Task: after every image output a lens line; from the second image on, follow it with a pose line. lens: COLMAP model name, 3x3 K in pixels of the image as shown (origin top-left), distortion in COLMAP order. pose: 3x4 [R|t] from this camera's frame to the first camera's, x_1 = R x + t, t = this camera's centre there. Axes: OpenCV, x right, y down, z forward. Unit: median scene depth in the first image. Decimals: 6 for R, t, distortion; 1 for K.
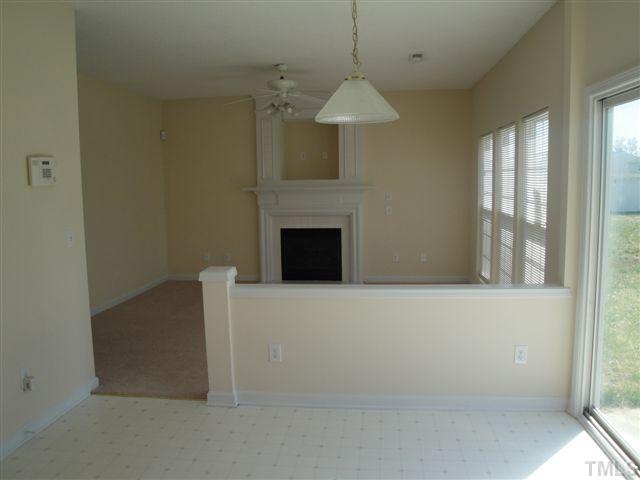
lens RADIAL K [[524.5, 0, 320.0], [0, 524.5, 240.0], [0, 0, 1]] dist [-0.124374, 0.003401]
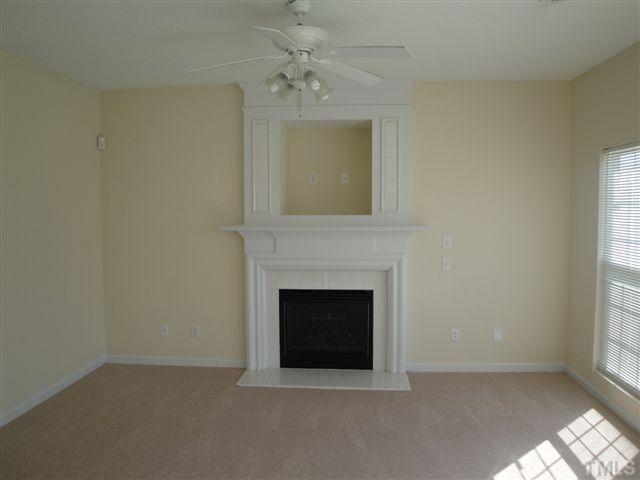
lens RADIAL K [[524.5, 0, 320.0], [0, 524.5, 240.0], [0, 0, 1]] dist [-0.124374, 0.003401]
pose [[0.999166, 0.010261, 0.039530, -0.052216], [-0.008233, 0.998658, -0.051140, -0.051288], [-0.040002, 0.050772, 0.997909, 0.357366]]
